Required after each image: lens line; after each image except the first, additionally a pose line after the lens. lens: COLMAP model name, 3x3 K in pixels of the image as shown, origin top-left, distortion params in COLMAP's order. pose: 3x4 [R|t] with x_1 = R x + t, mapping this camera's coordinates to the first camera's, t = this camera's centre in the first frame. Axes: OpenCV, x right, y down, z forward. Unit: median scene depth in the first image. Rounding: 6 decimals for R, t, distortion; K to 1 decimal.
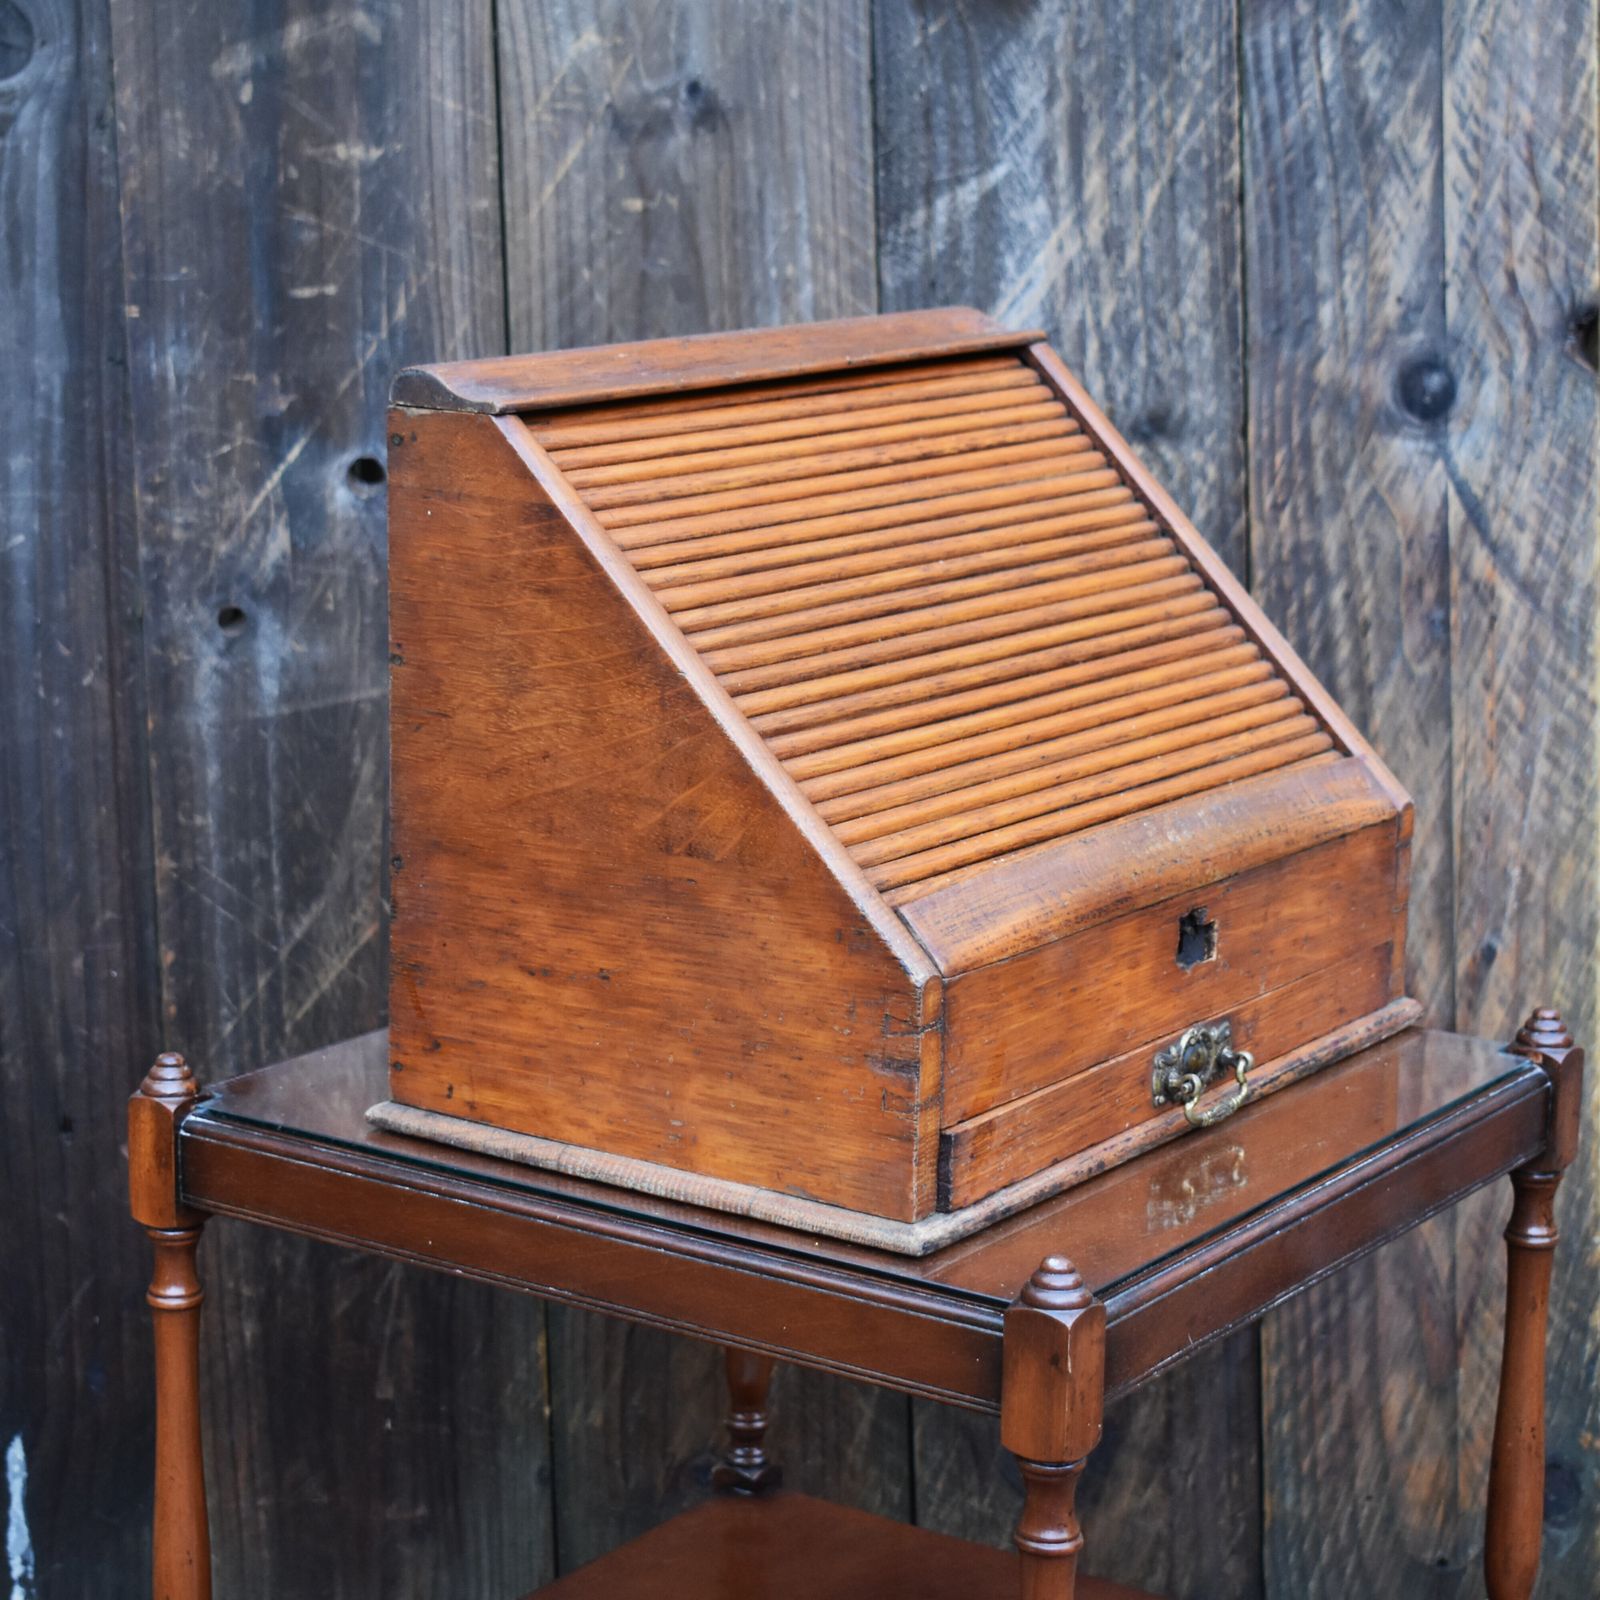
lens RADIAL K [[3819.1, 0, 748.8], [0, 3819.1, 799.9], [0, 0, 1]] dist [-0.016863, 0.078988]
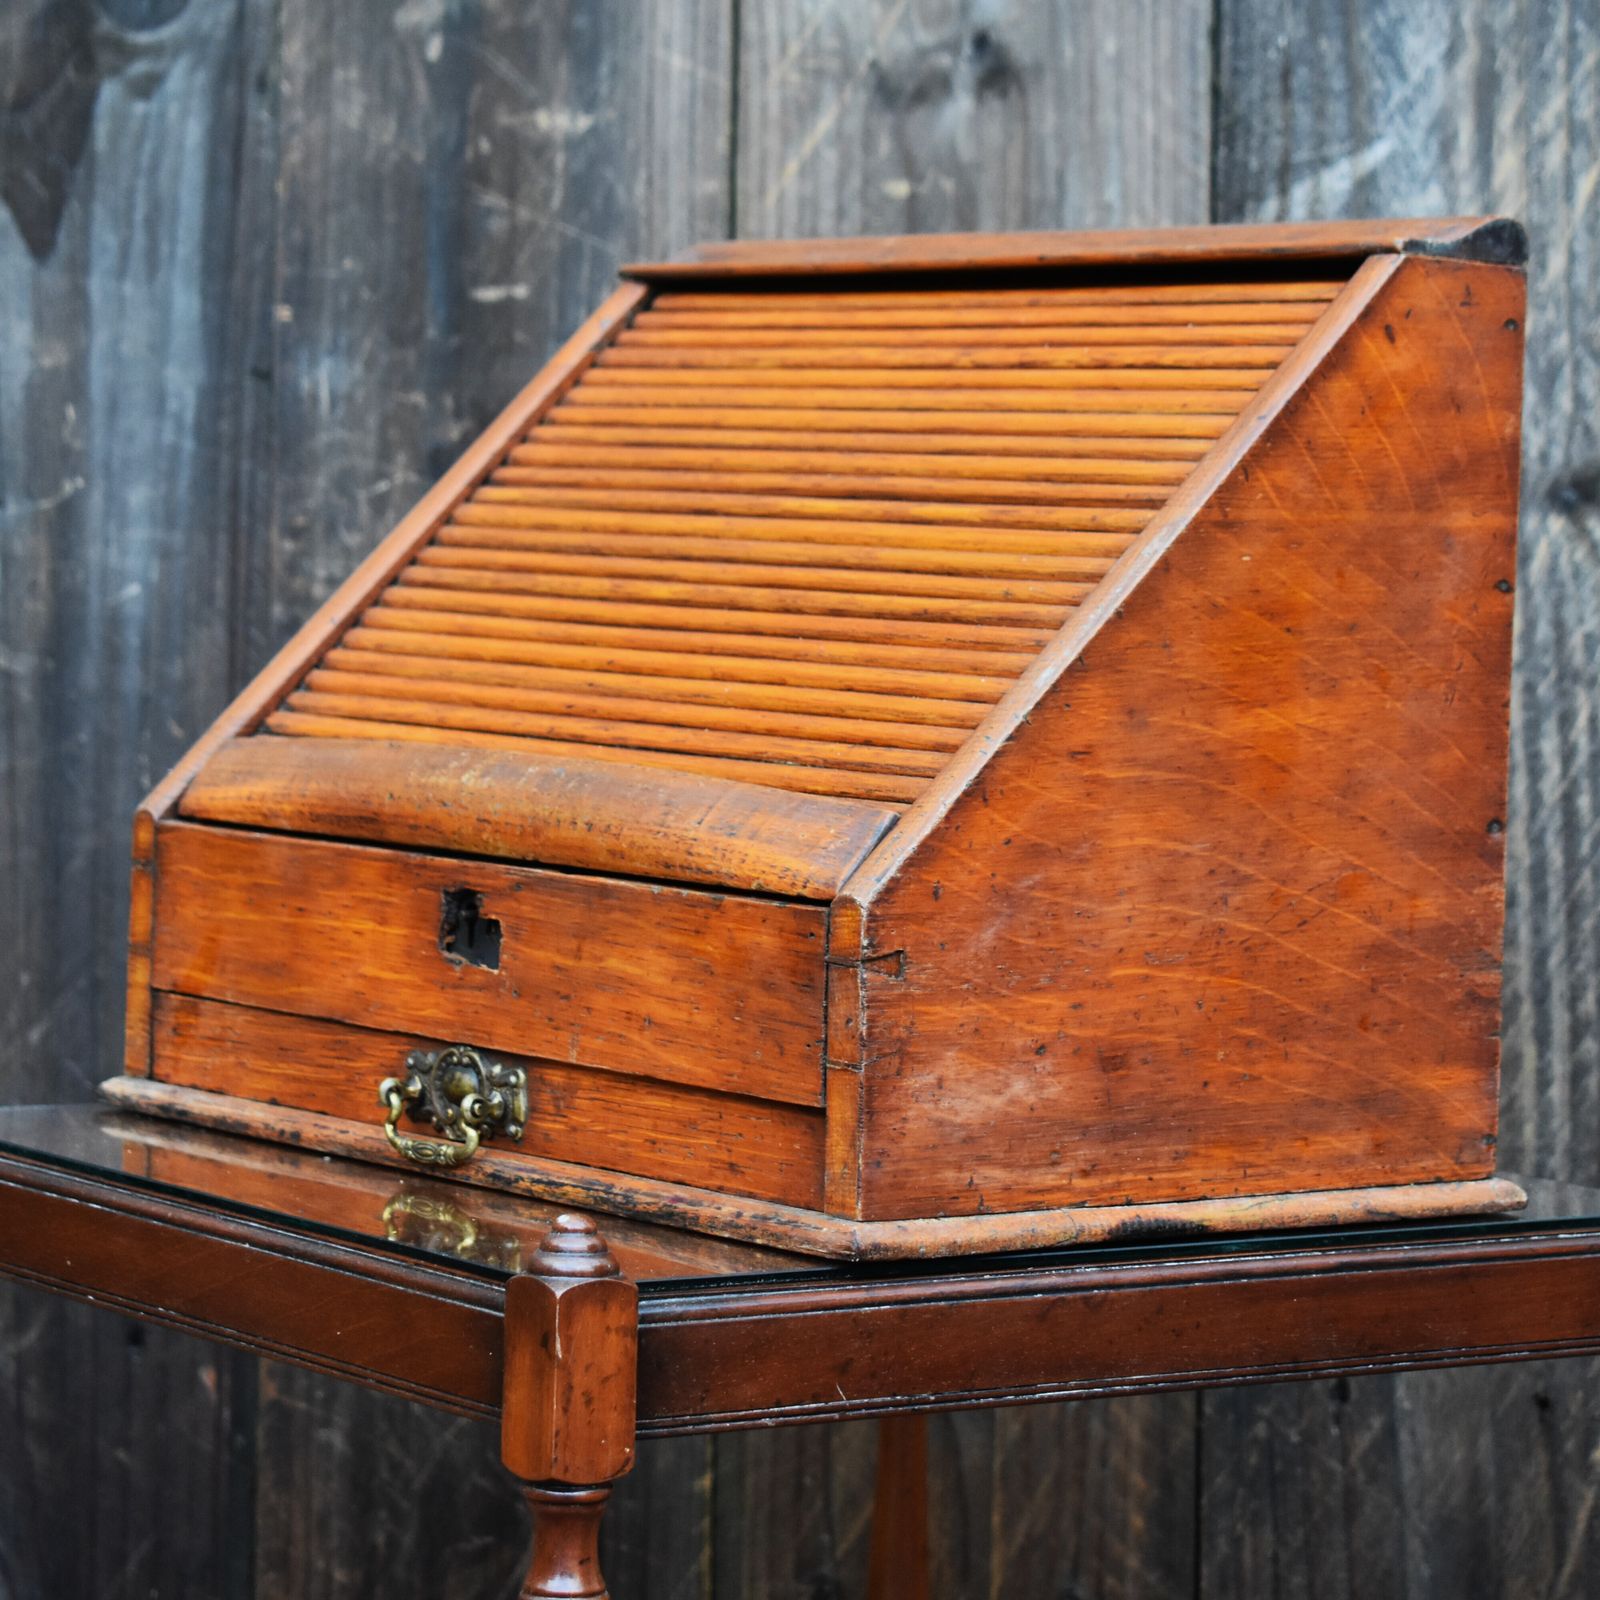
lens RADIAL K [[5496.6, 0, 800.0], [0, 5496.6, 800.0], [0, 0, 1]] dist [0.048621, 0.335078]
pose [[0.938445, 0.032888, -0.343860, 0.339476], [-0.087840, 0.985454, -0.145477, 0.131080], [0.334074, 0.166727, 0.927684, -0.024497]]
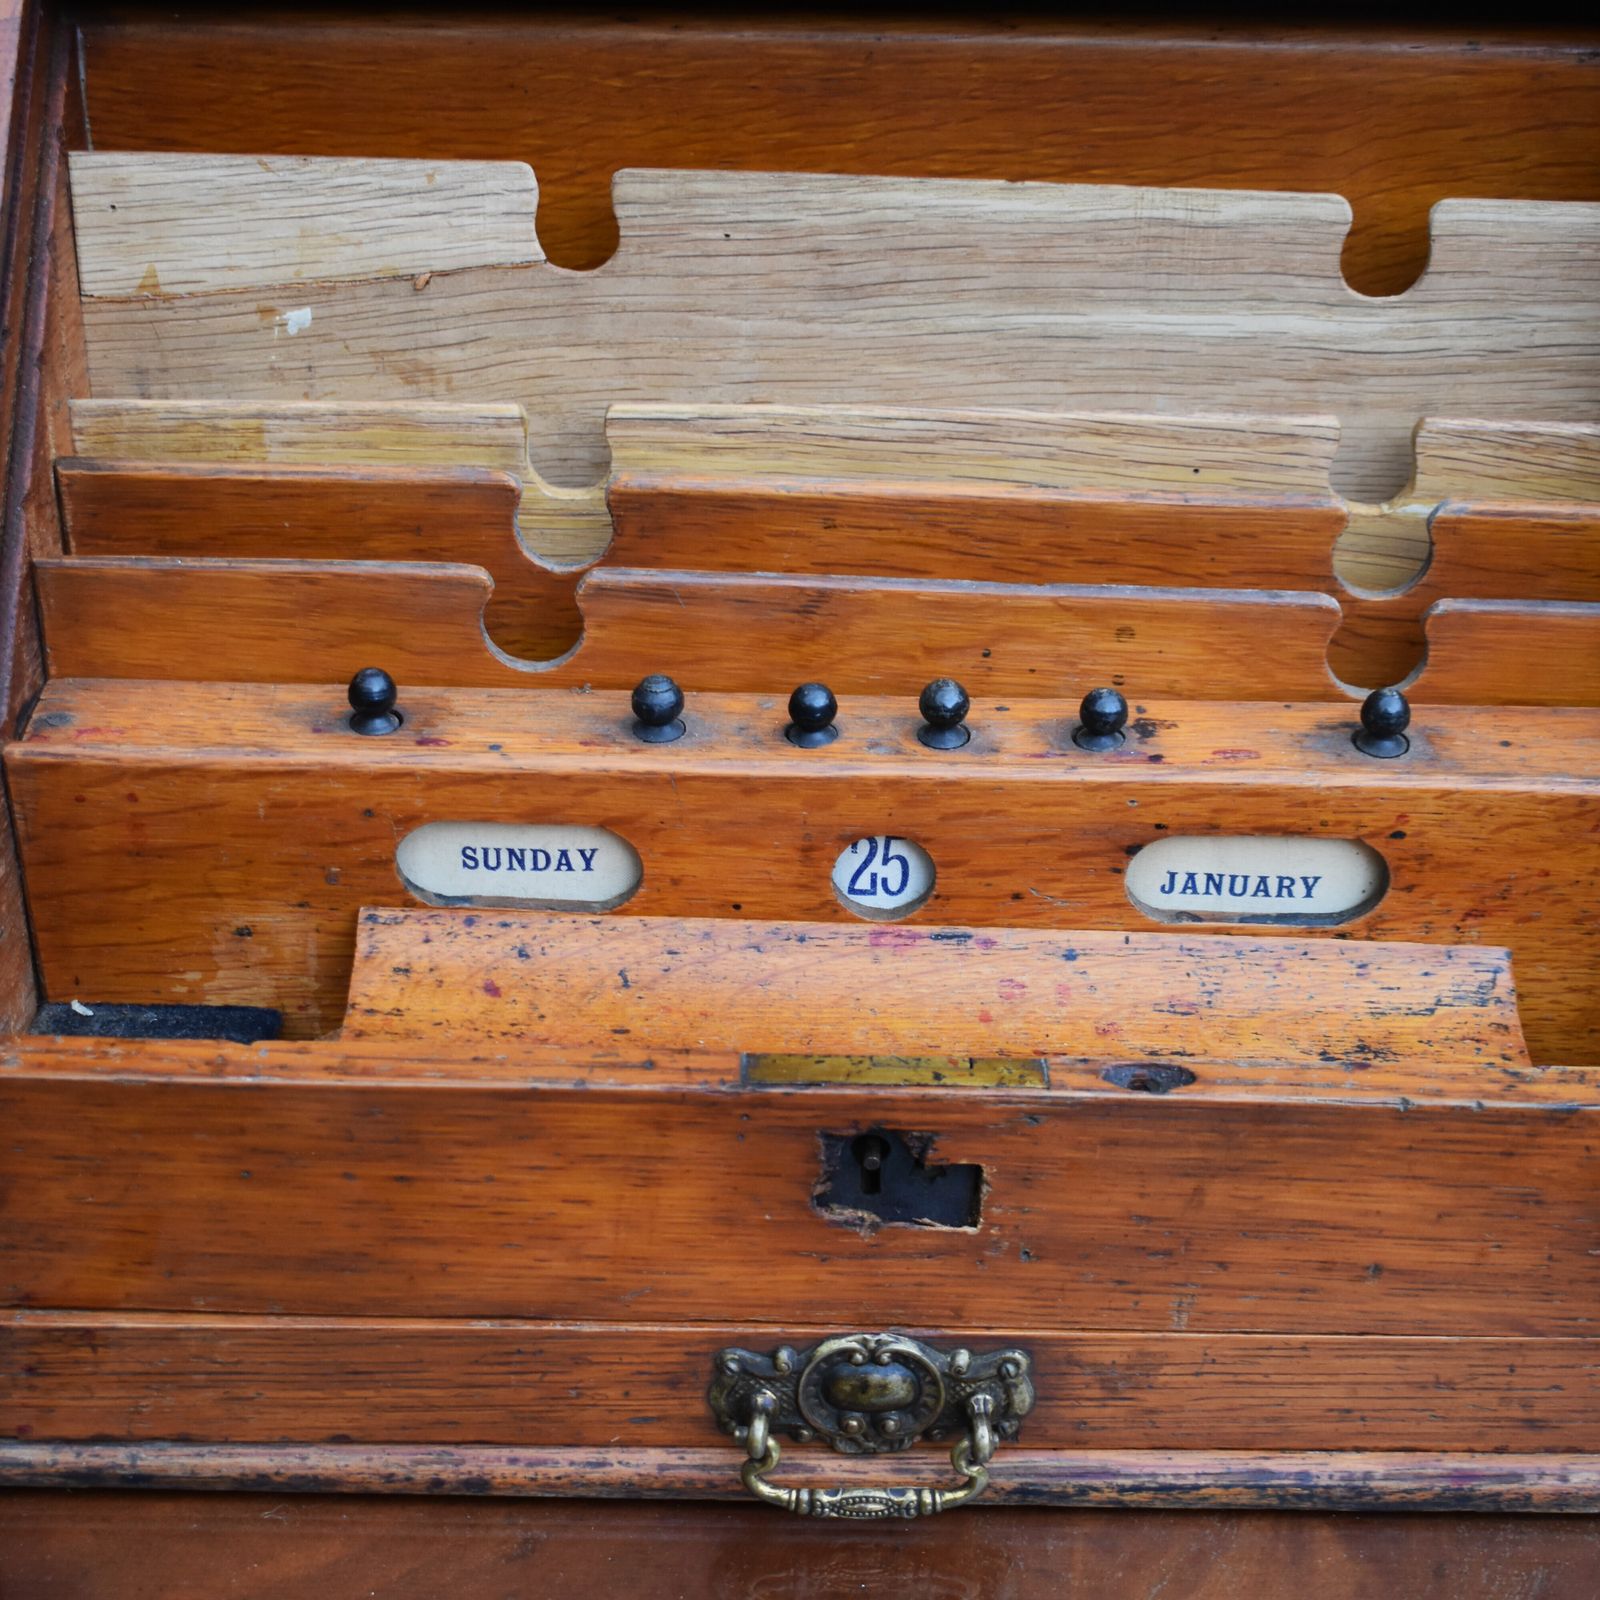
lens RADIAL K [[3086.5, 0, 812.7], [0, 3086.5, 878.3], [0, 0, 1]] dist [-0.045577, 0.006662]
pose [[0.845777, -0.270398, 0.459941, -0.142184], [0.104354, 0.929249, 0.354409, -0.105915], [-0.523231, -0.251754, 0.814155, 0.520796]]
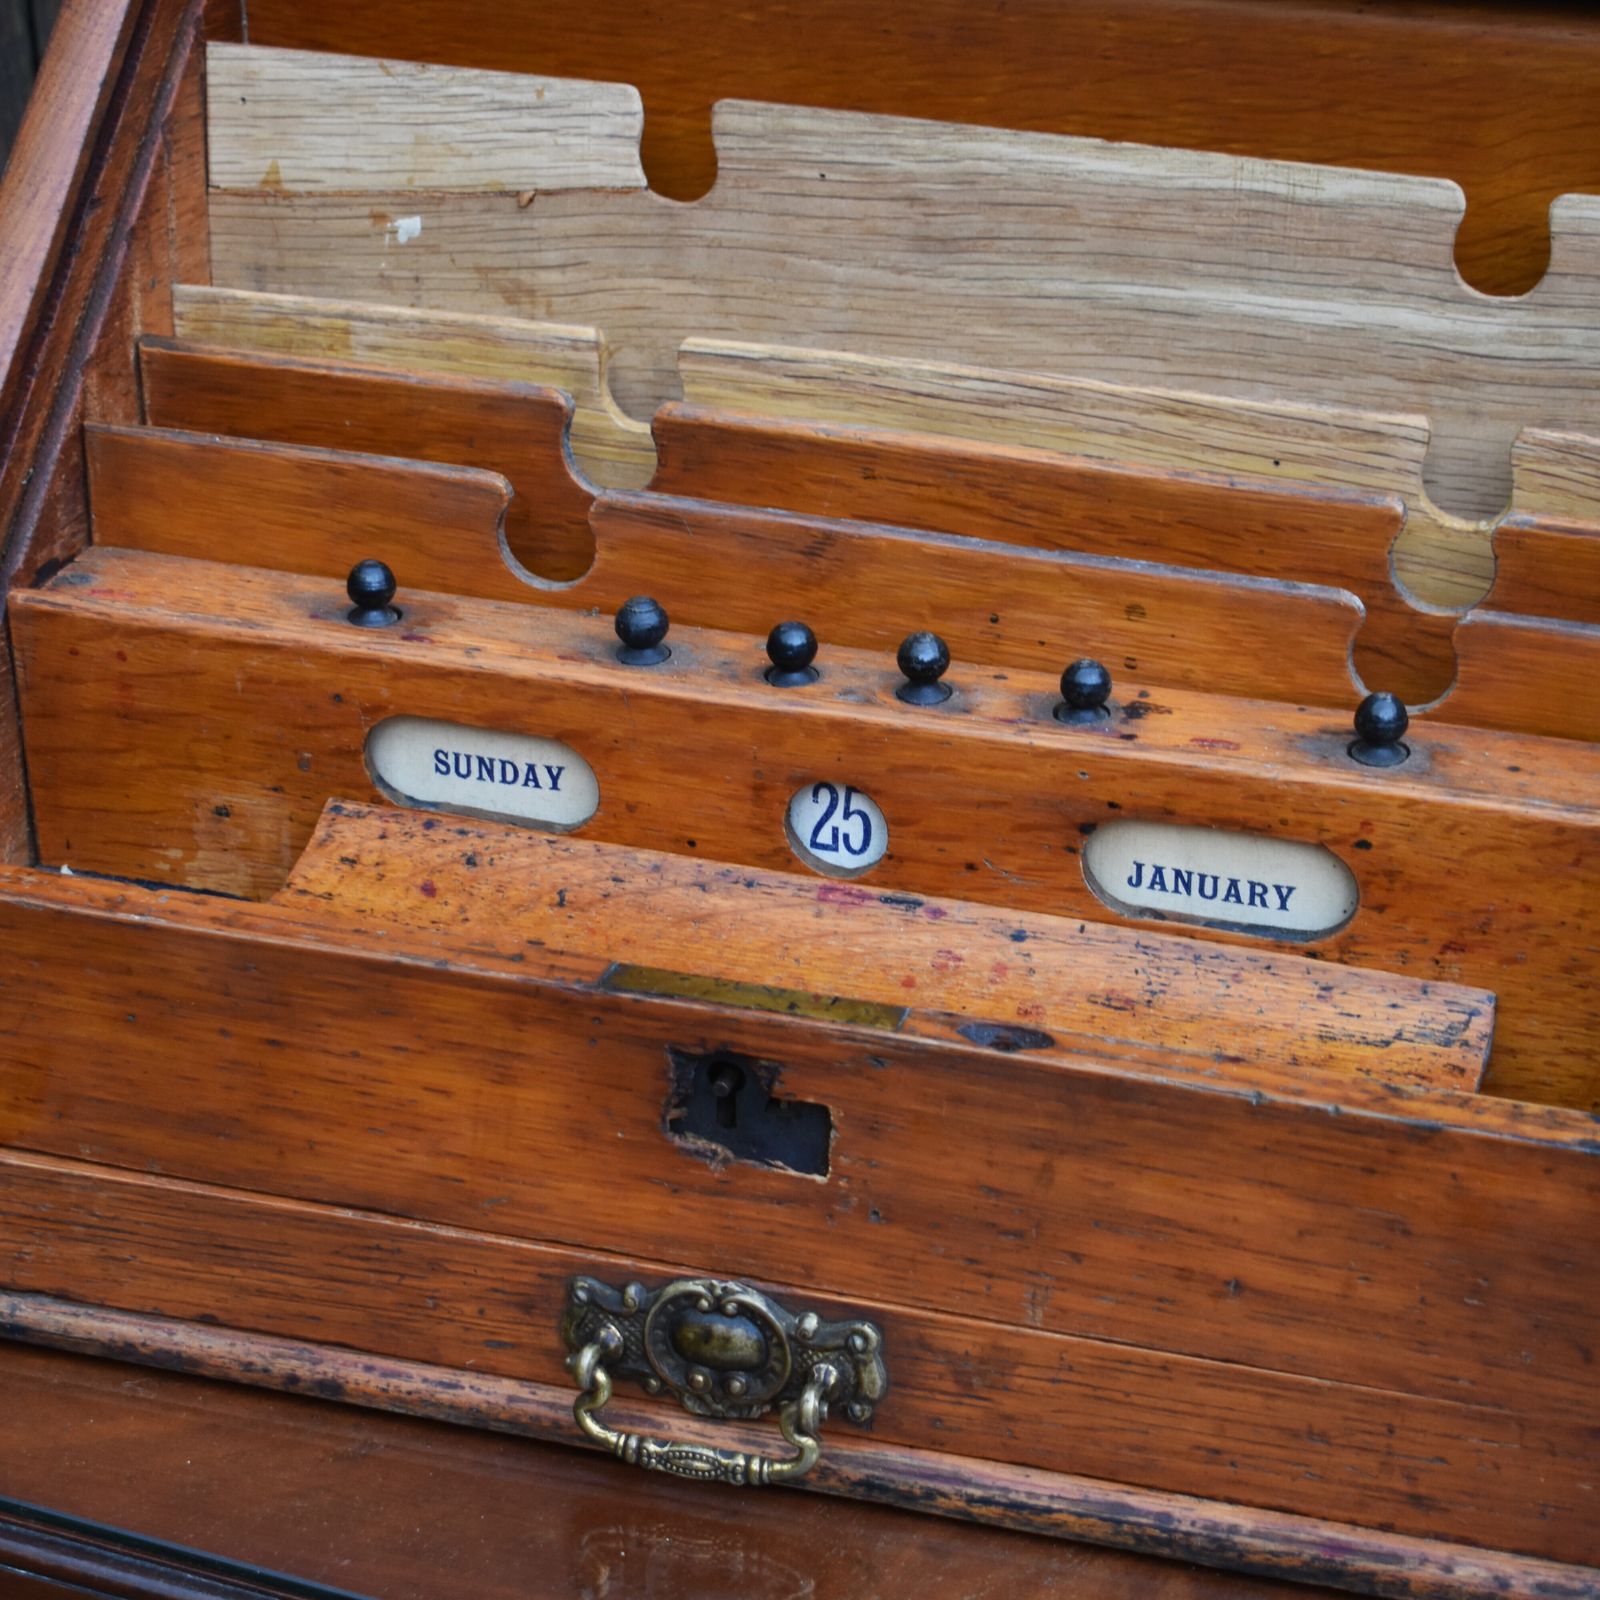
lens RADIAL K [[4248.9, 0, 816.7], [0, 4248.9, 823.3], [0, 0, 1]] dist [-0.010126, 0.192320]
pose [[0.965227, -0.108839, 0.237677, -0.090009], [0.053385, 0.972113, 0.228355, -0.088532], [-0.255903, -0.207727, 0.944120, 0.377390]]
